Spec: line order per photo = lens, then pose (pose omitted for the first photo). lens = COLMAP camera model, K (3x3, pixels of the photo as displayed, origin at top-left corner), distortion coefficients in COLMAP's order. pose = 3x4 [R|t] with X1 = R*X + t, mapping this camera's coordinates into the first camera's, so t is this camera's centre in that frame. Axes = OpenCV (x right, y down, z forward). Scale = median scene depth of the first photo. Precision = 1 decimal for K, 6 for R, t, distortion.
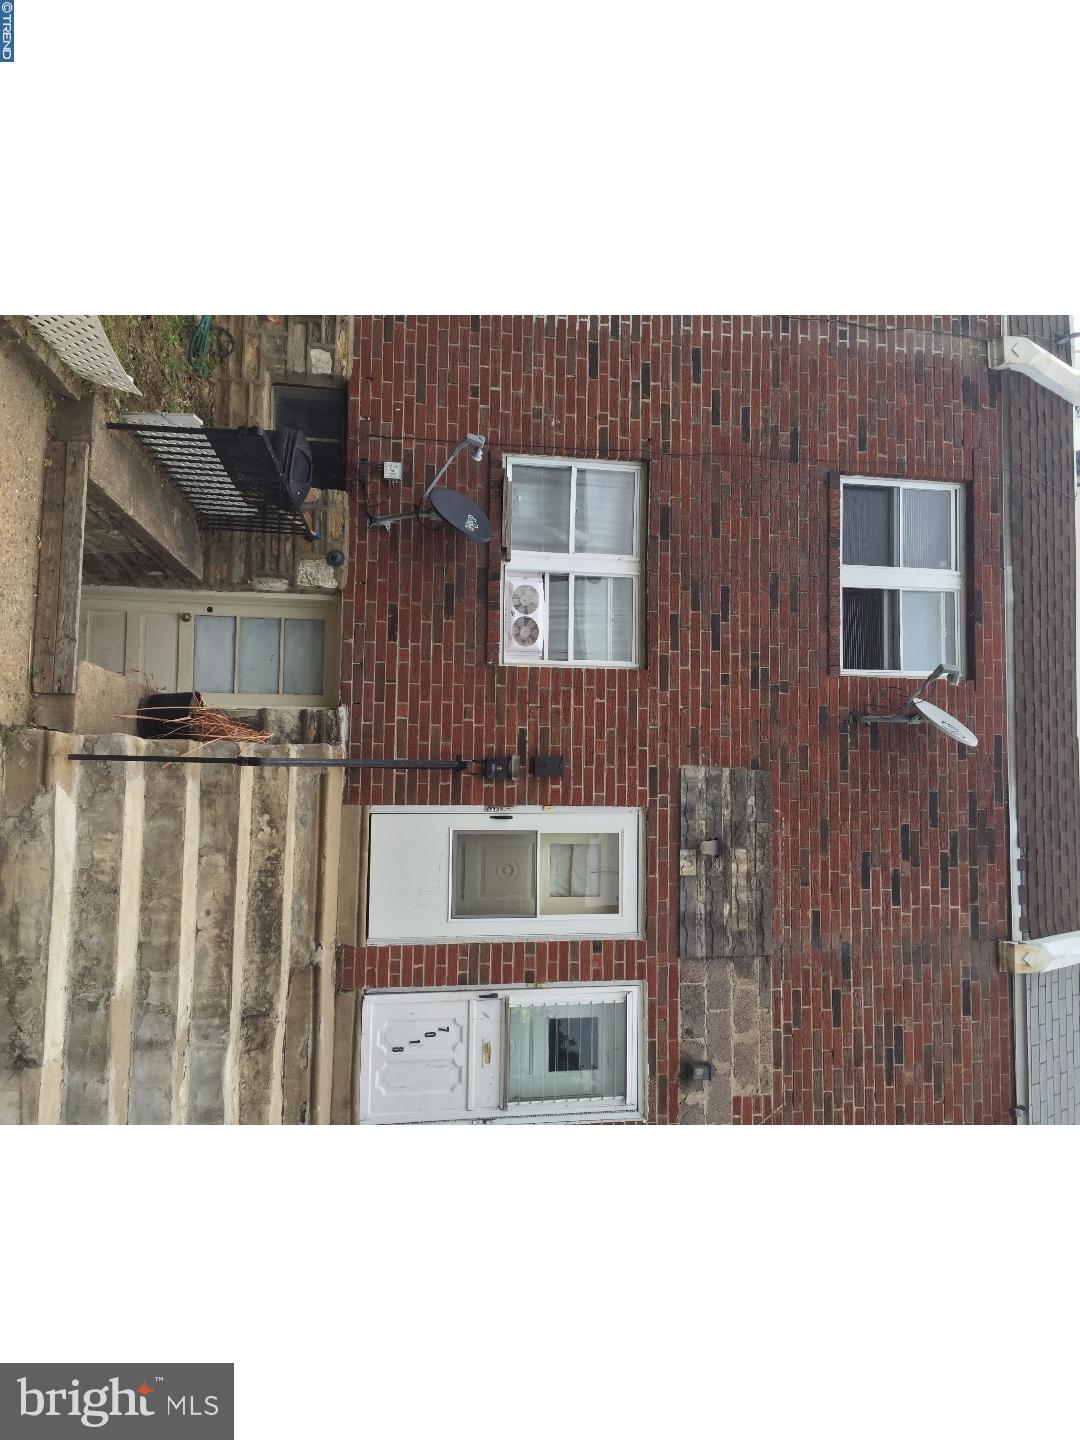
lens RADIAL K [[1056.8, 0, 575.8], [0, 1056.8, 670.4], [0, 0, 1]] dist [0.051765, -0.043284]
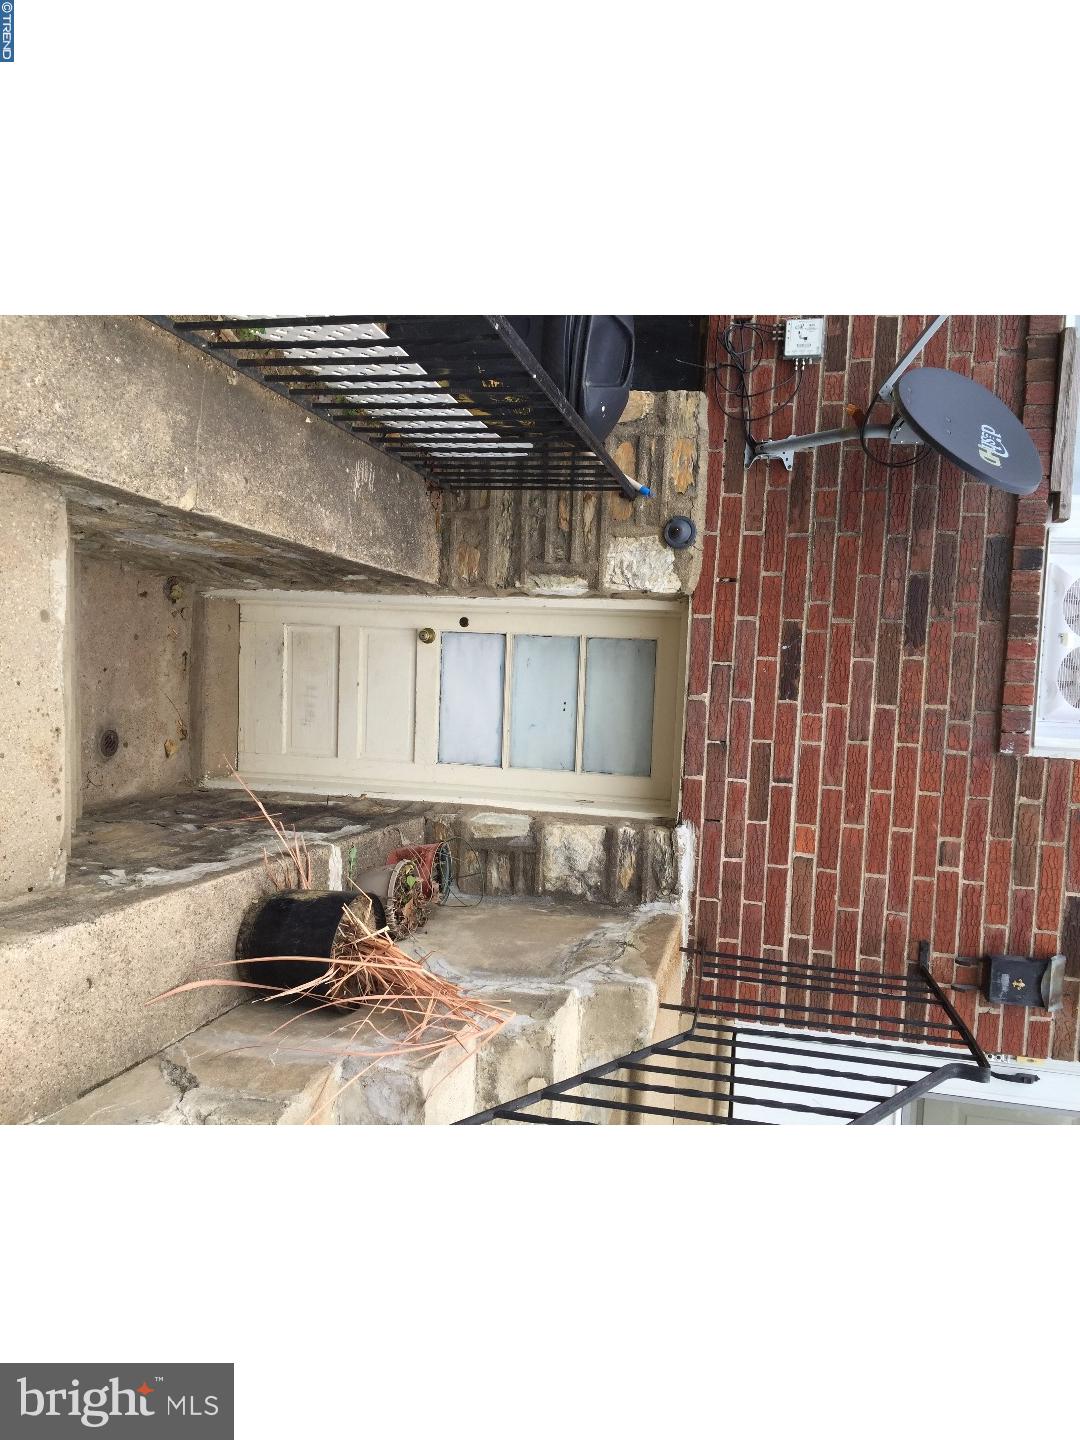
lens RADIAL K [[953.1, 0, 489.4], [0, 953.1, 692.4], [0, 0, 1]] dist [0.072150, -0.086783]
pose [[0.907765, 0.057206, -0.415561, -0.113916], [0.009005, 0.987772, 0.155646, -0.101932], [0.419383, -0.145032, 0.896149, 0.539853]]
